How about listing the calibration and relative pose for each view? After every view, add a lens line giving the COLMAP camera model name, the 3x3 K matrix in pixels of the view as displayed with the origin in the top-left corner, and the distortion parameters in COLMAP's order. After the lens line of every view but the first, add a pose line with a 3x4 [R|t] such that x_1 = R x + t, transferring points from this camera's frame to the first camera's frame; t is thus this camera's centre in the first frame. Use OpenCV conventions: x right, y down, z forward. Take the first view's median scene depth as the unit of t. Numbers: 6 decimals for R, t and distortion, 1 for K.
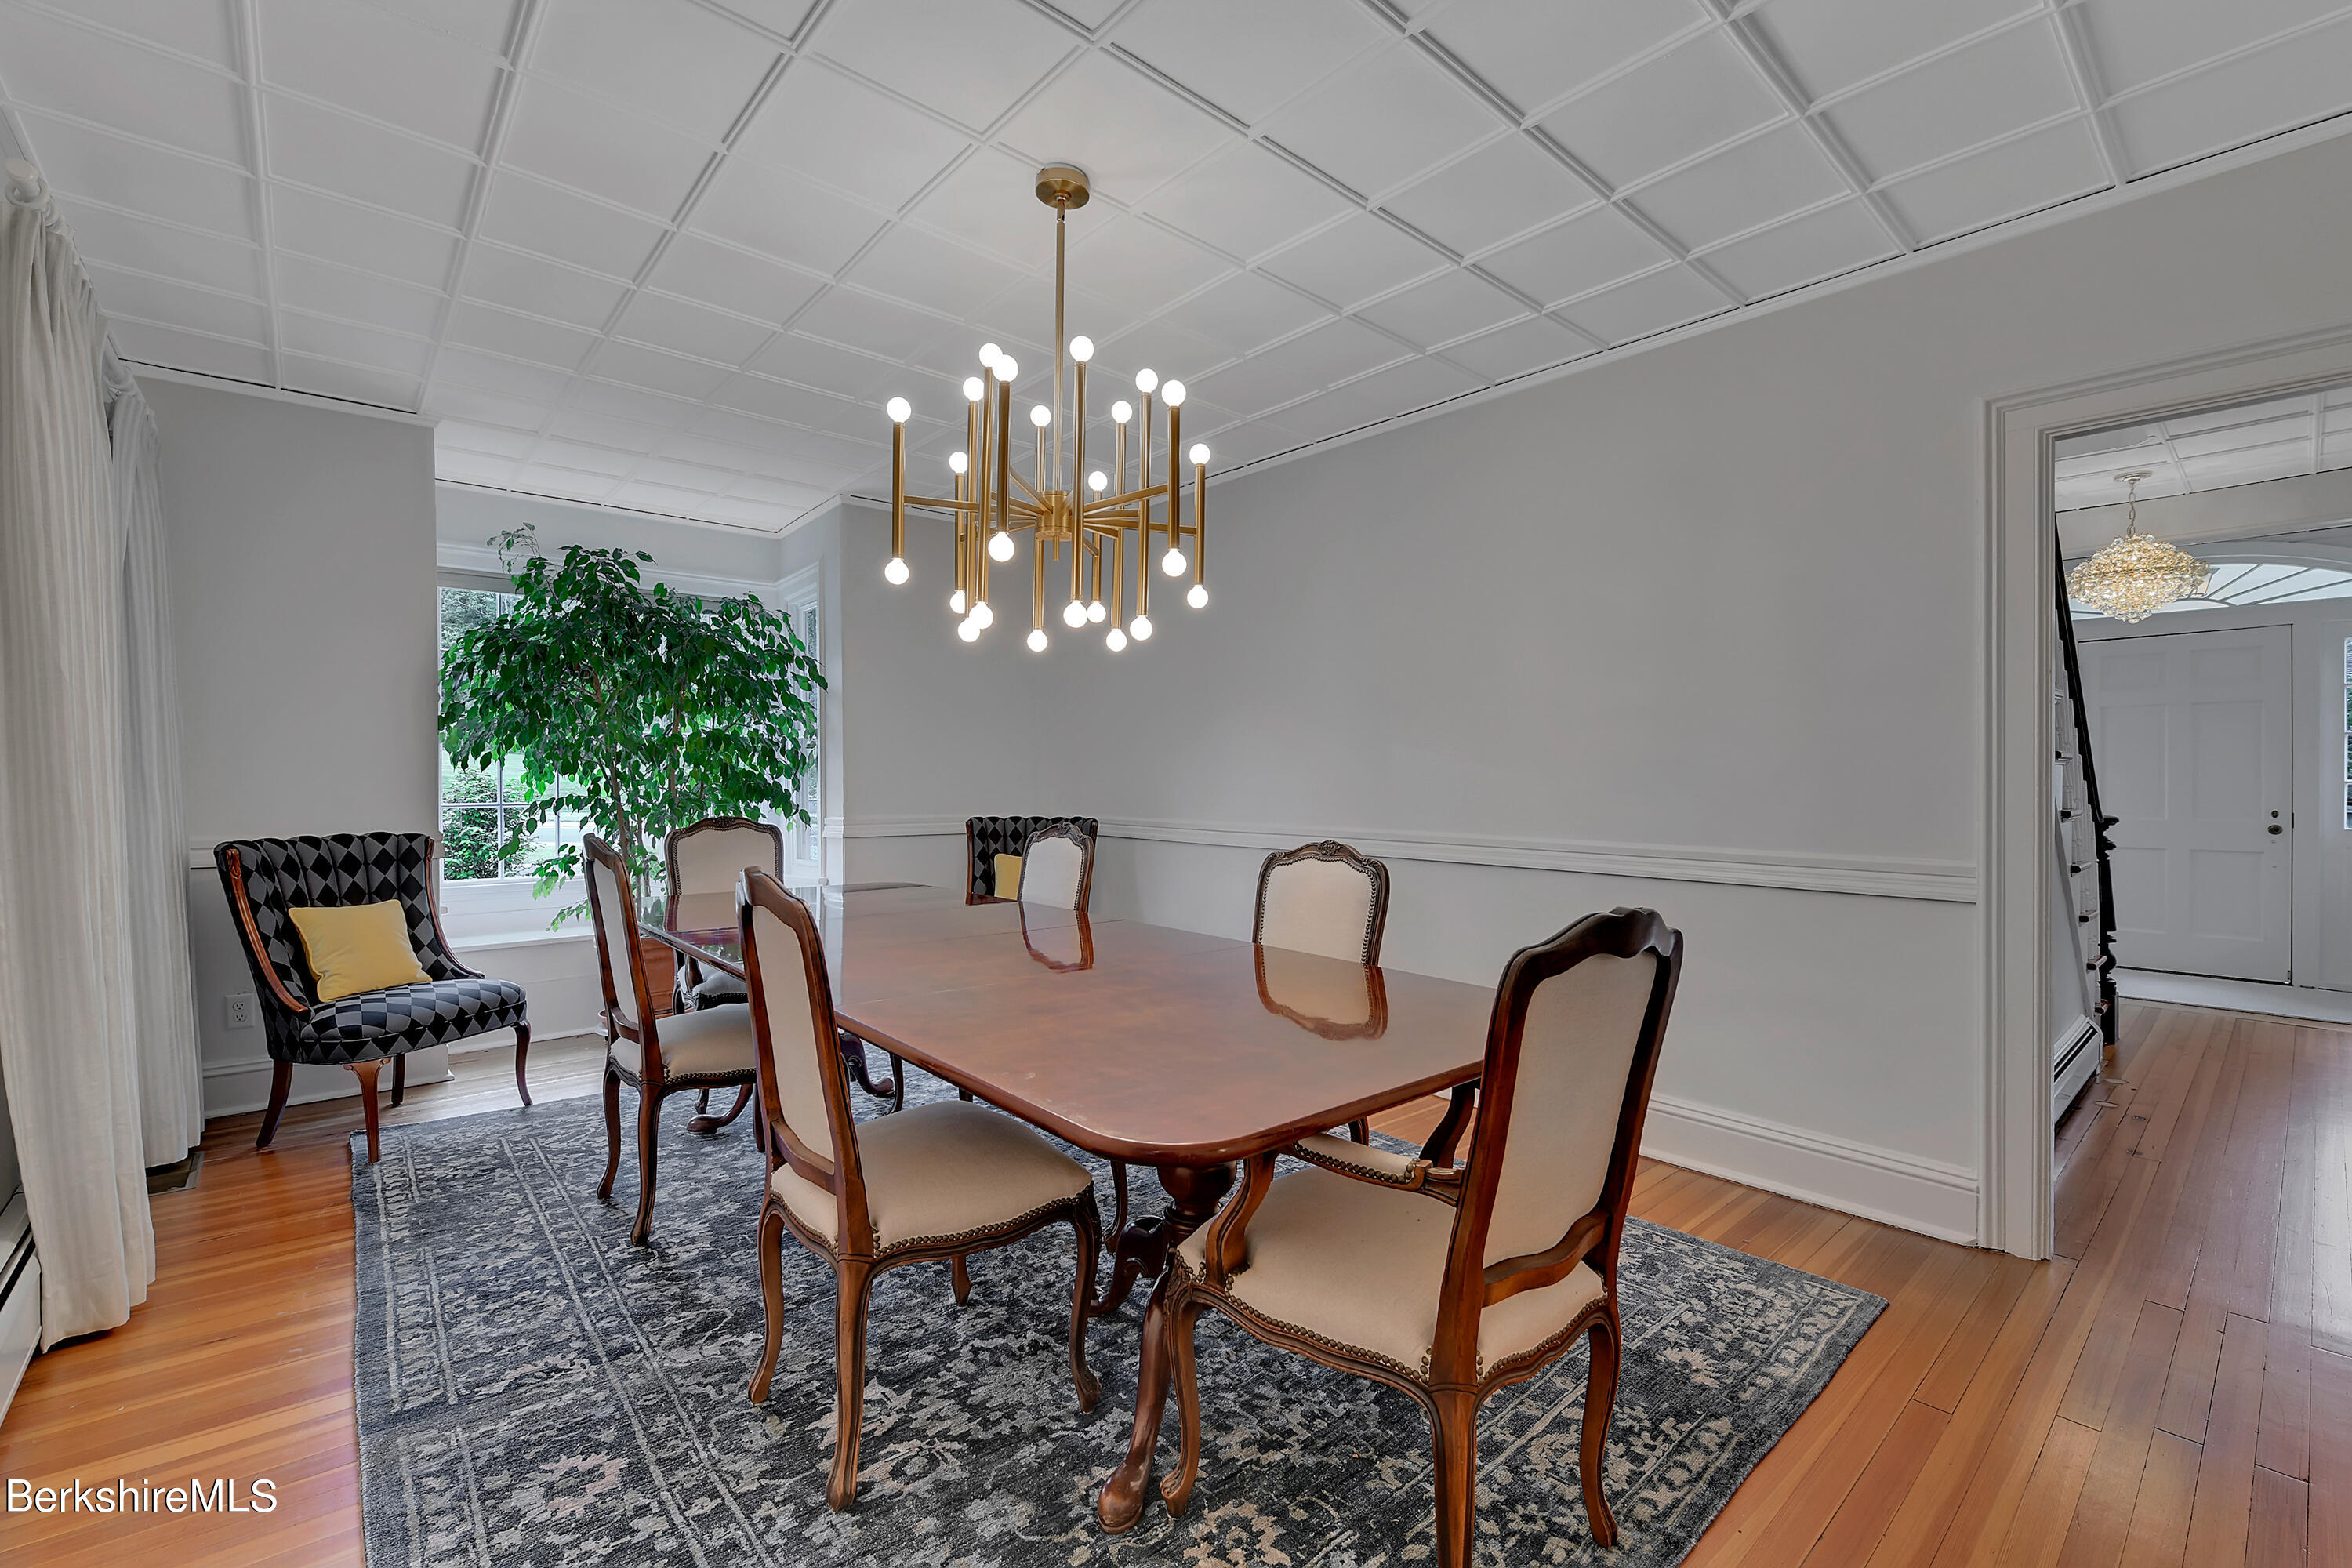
lens RADIAL K [[974.7, 0, 1167.9], [0, 974.7, 771.2], [0, 0, 1]] dist [-0.014640, -0.000264]
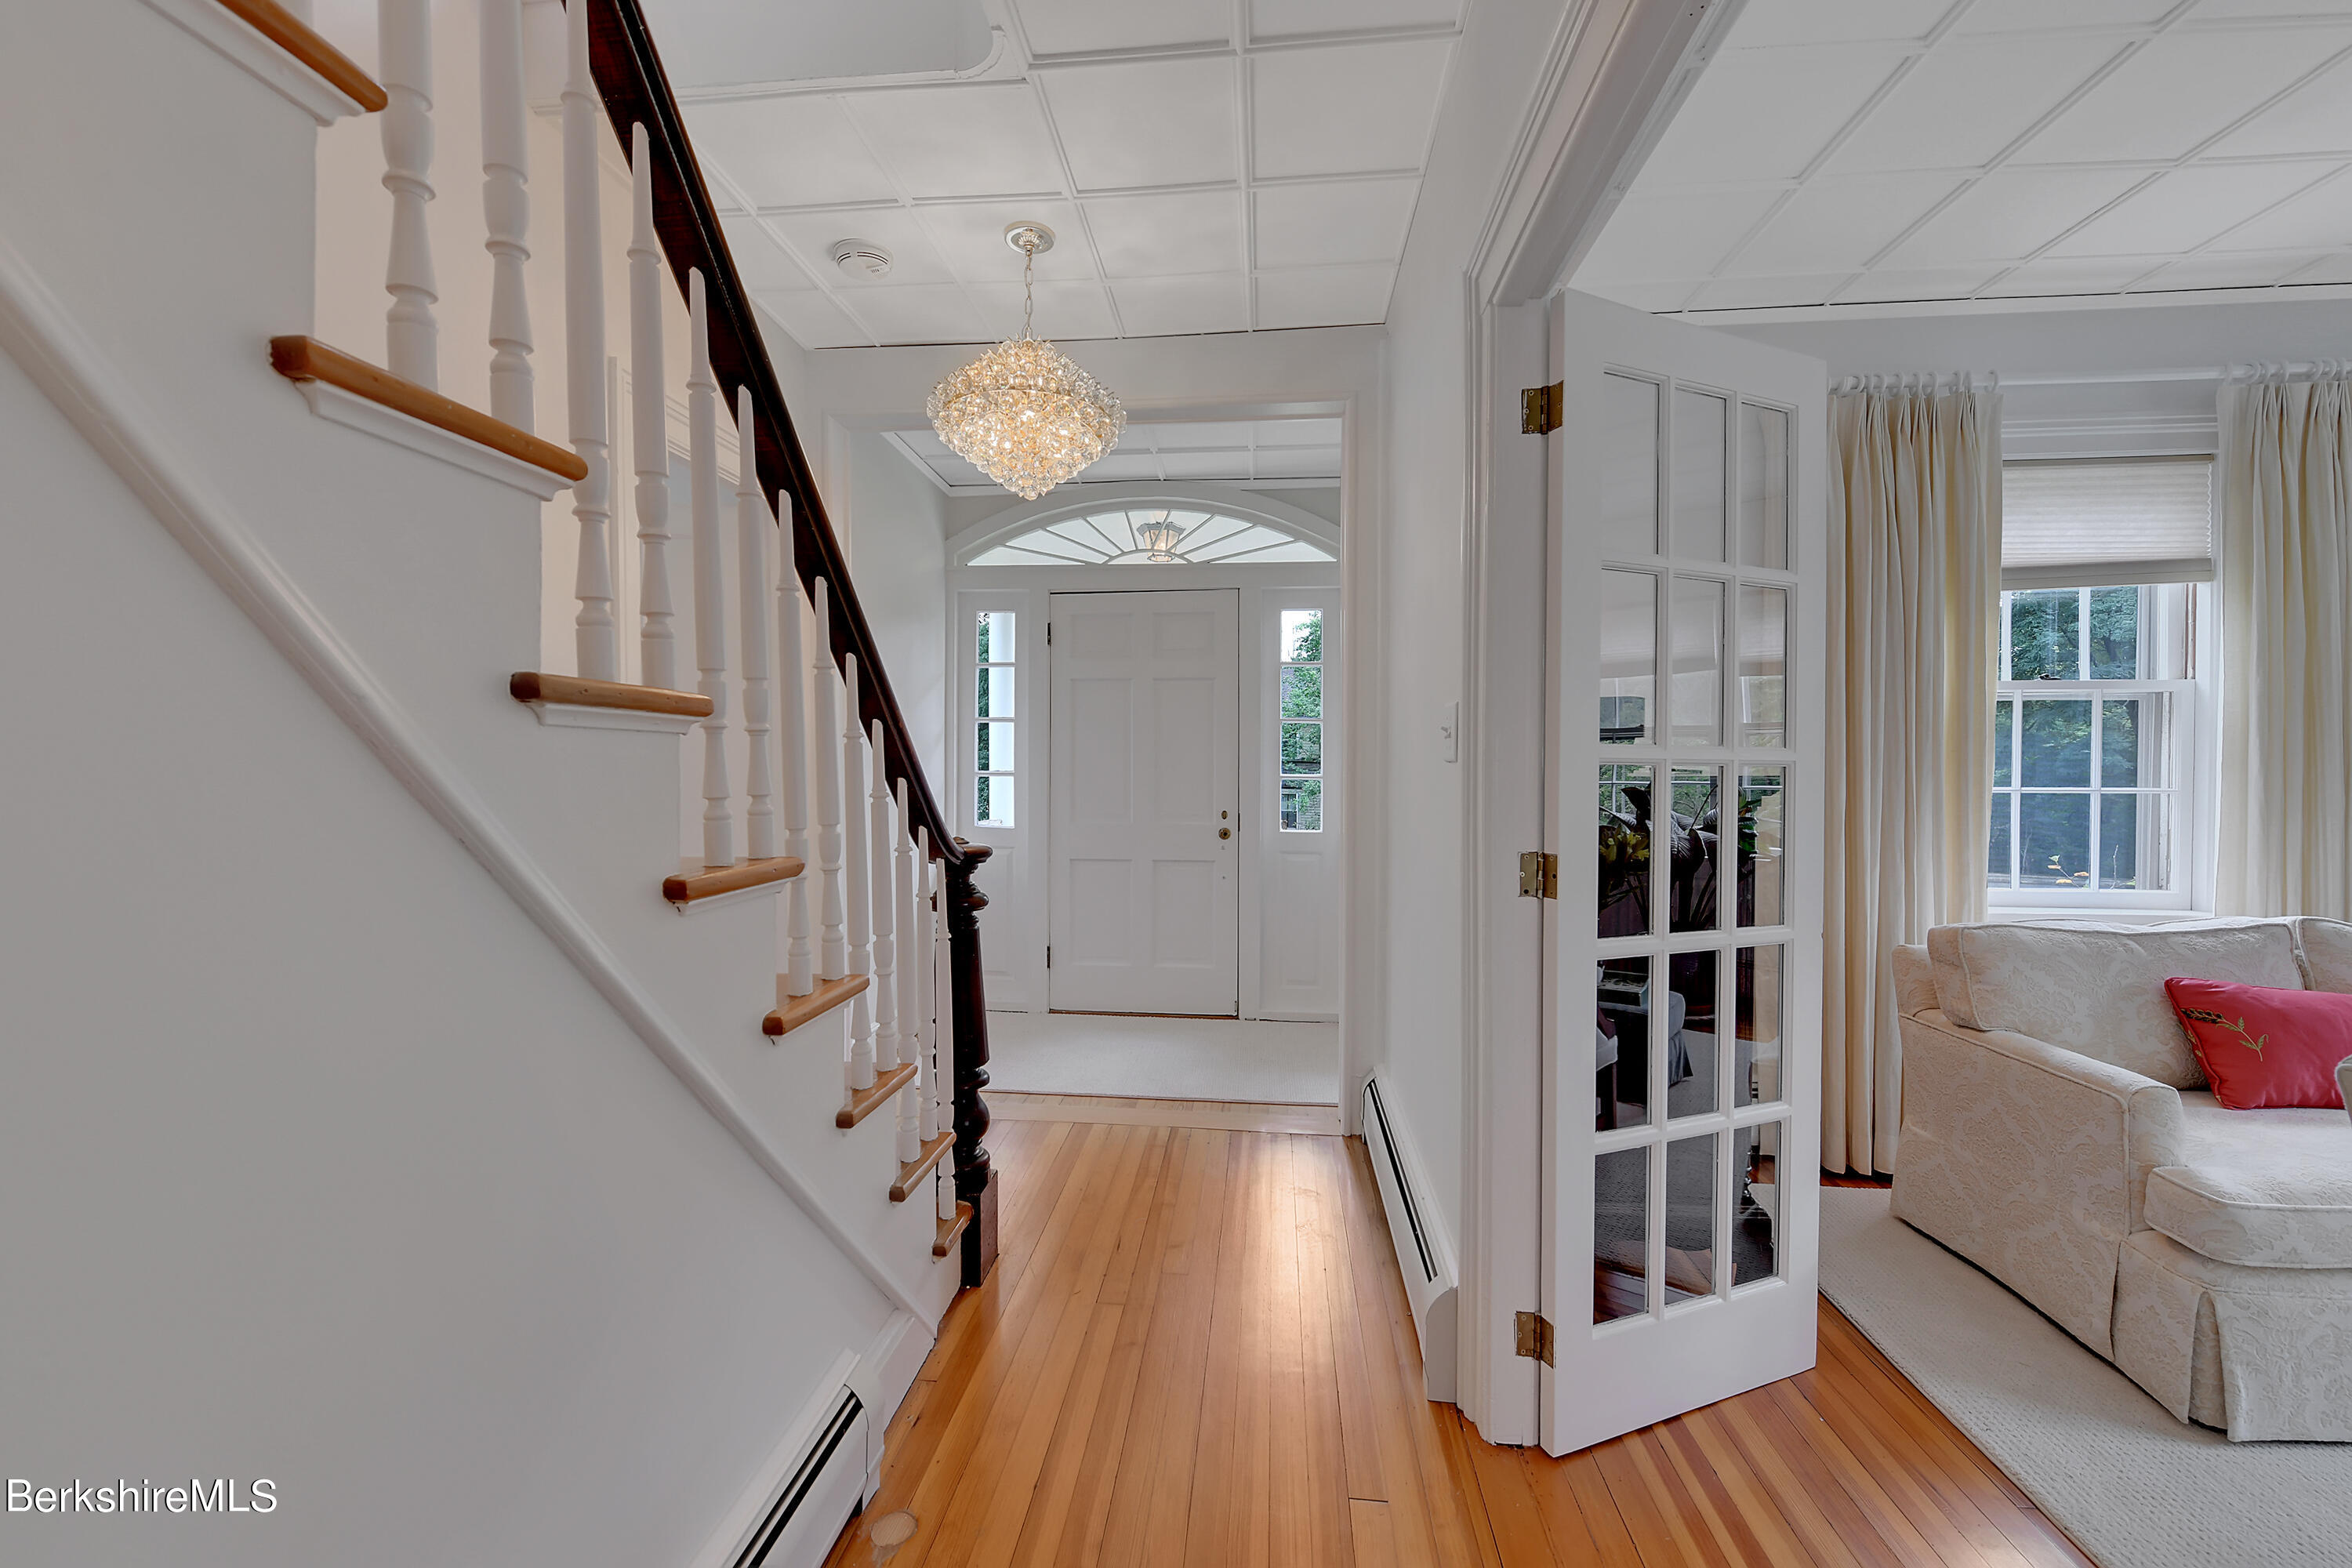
lens RADIAL K [[974.7, 0, 1167.9], [0, 974.7, 771.2], [0, 0, 1]] dist [-0.014640, -0.000264]
pose [[0.716728, -0.001800, 0.697351, 0.533064], [-0.001806, 0.999989, 0.004438, 0.002746], [-0.697351, -0.004441, 0.716717, 0.426184]]
